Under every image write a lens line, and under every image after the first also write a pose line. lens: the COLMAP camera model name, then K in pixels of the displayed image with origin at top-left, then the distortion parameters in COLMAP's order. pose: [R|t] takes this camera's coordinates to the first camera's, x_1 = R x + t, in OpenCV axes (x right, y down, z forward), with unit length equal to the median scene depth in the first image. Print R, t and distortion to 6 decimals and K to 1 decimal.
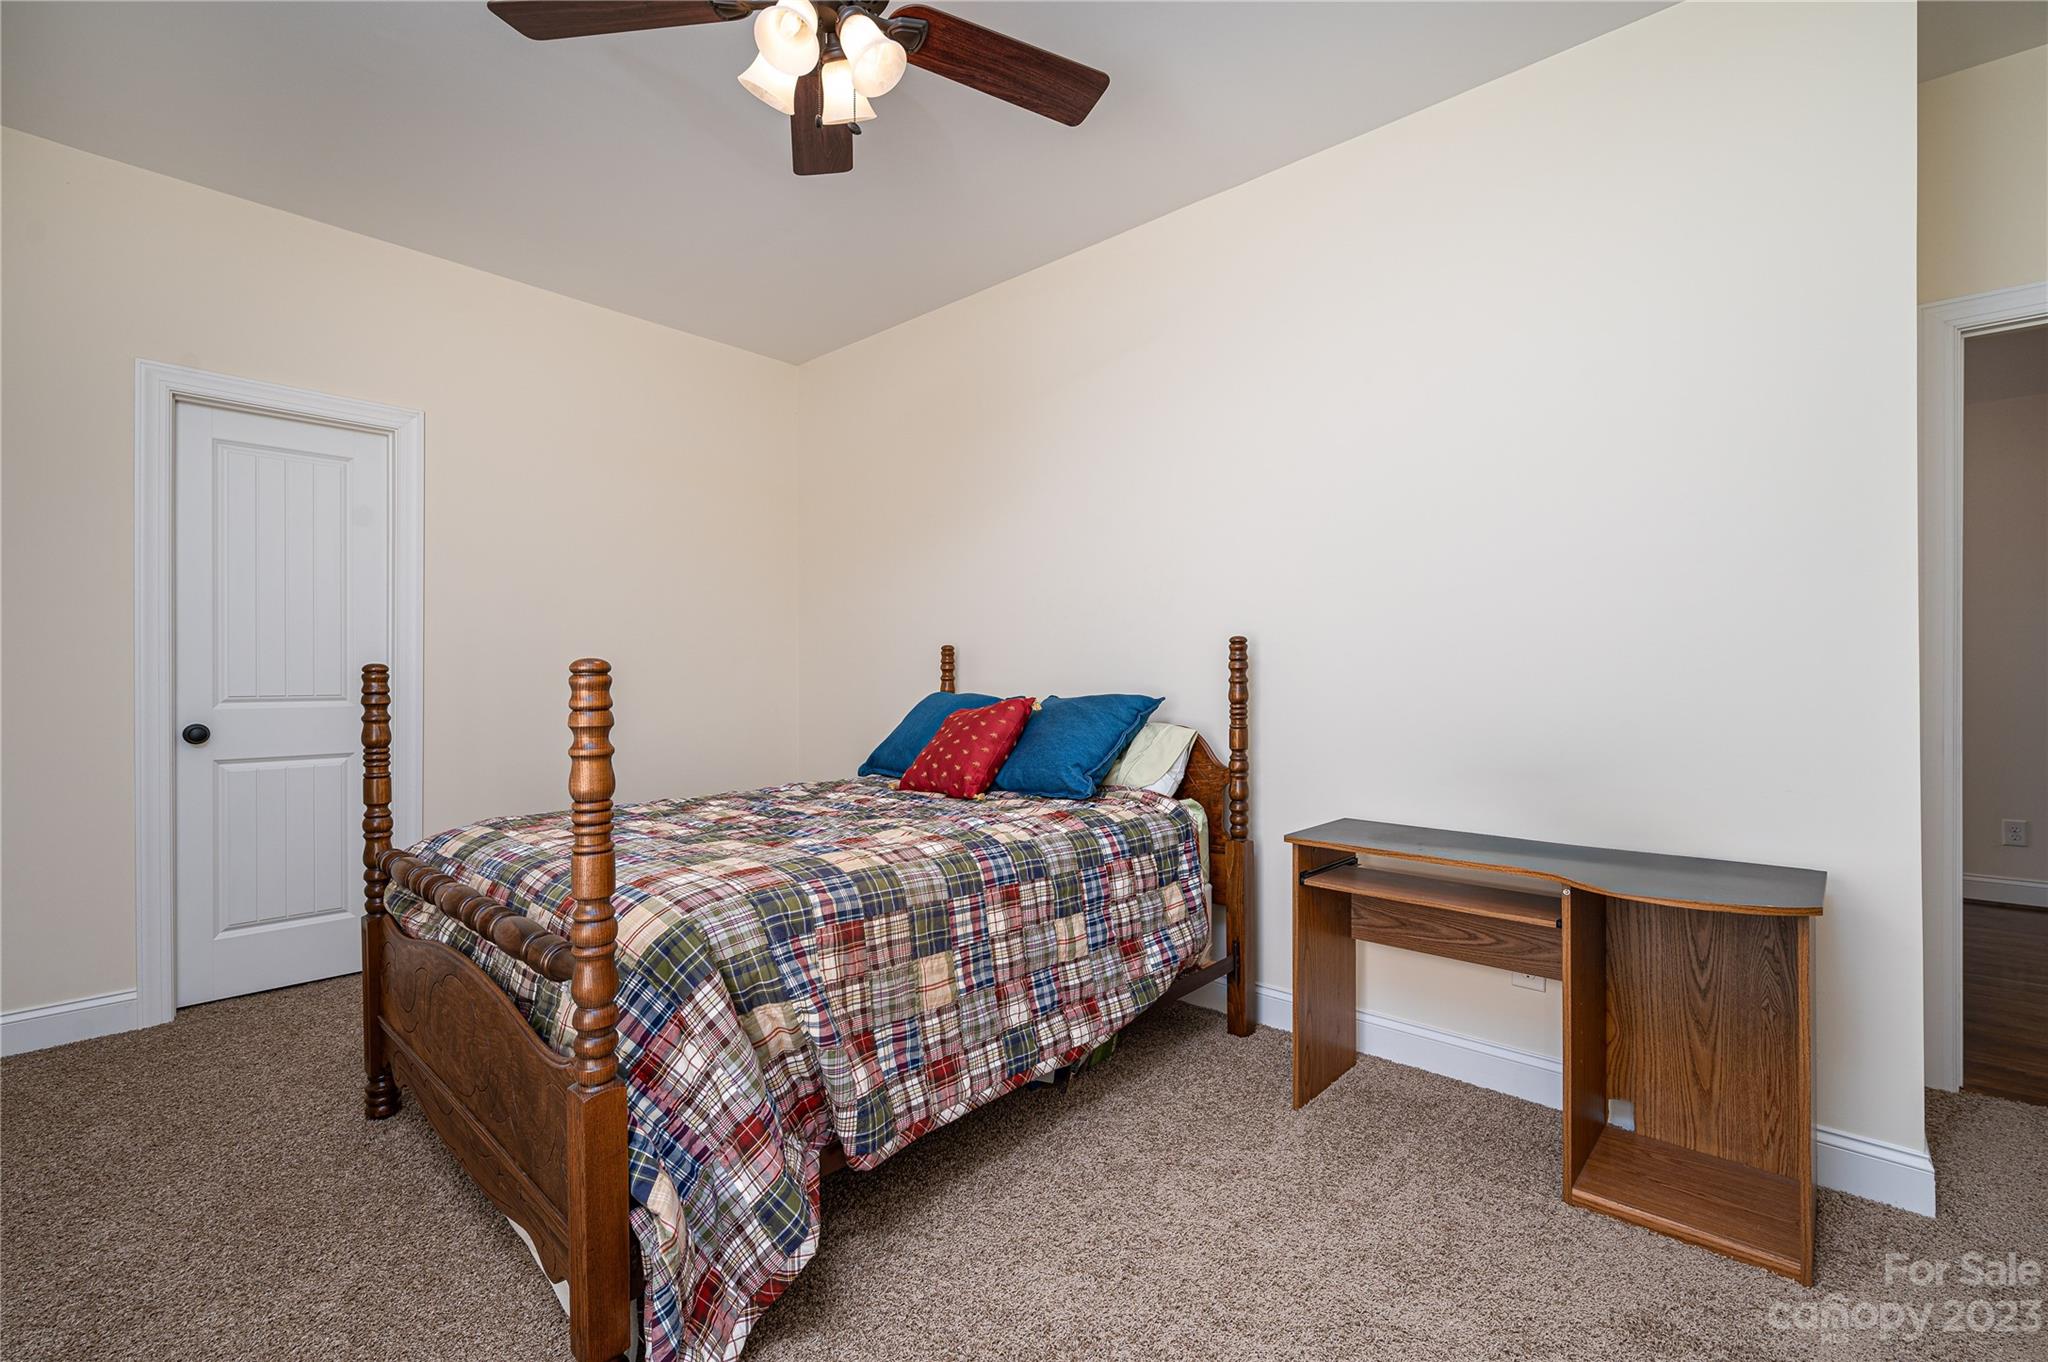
lens RADIAL K [[912.0, 0, 1024.0], [0, 912.0, 681.0], [0, 0, 1]] dist [0.002583, -0.000213]
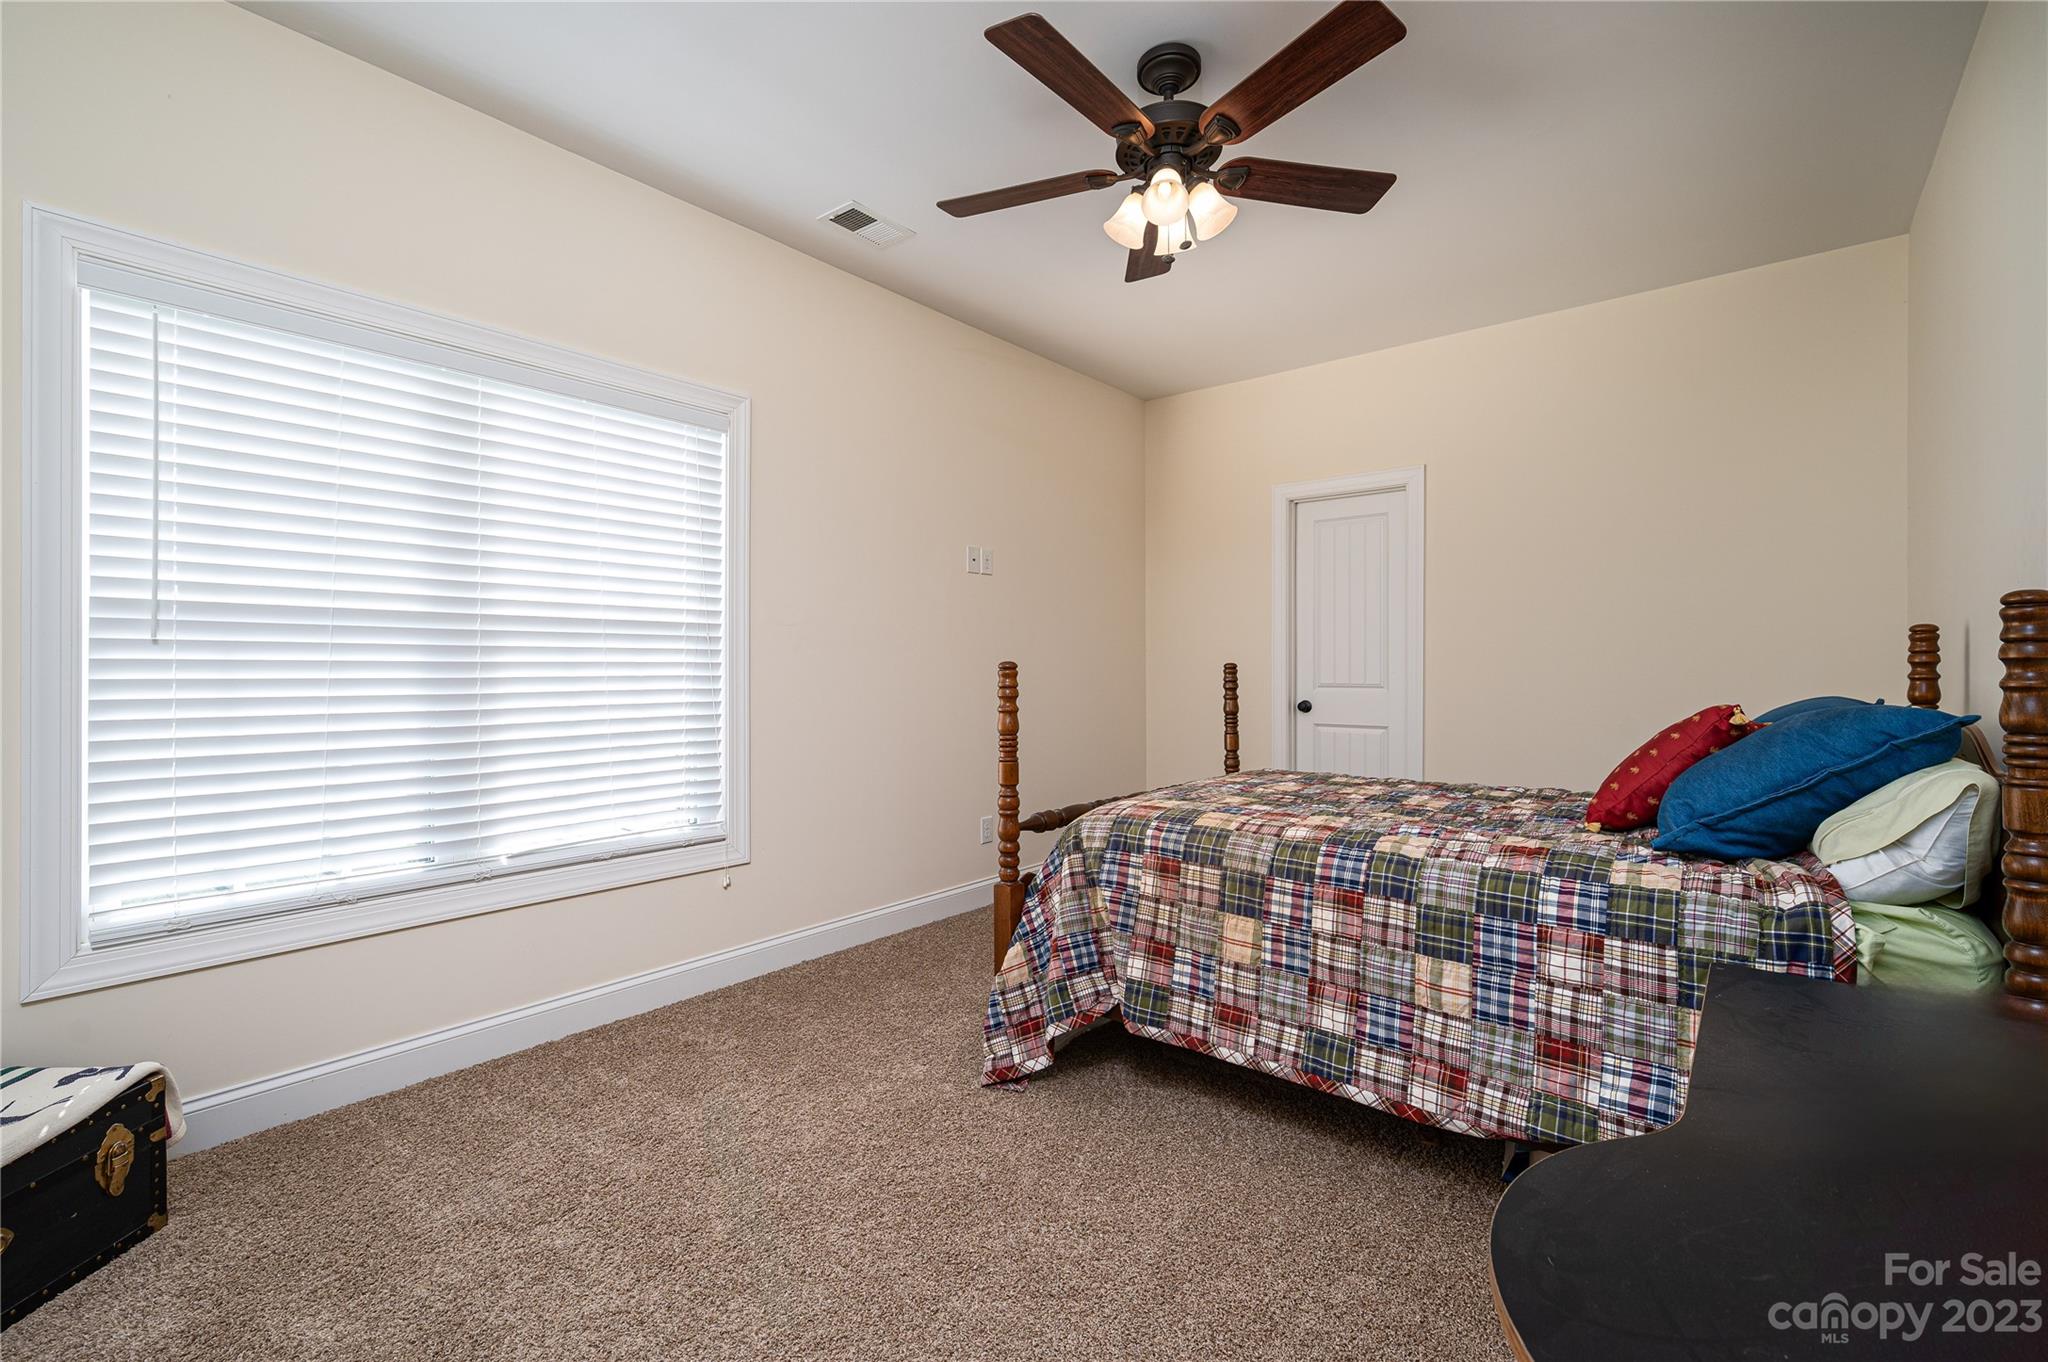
lens RADIAL K [[890.1, 0, 1024.0], [0, 890.1, 681.0], [0, 0, 1]] dist [-0.000378, -0.000023]
pose [[0.029486, 0.014900, -0.999454, 0.947140], [-0.008453, 0.999857, 0.014656, -0.007031], [0.999529, 0.008016, 0.029608, 0.657774]]
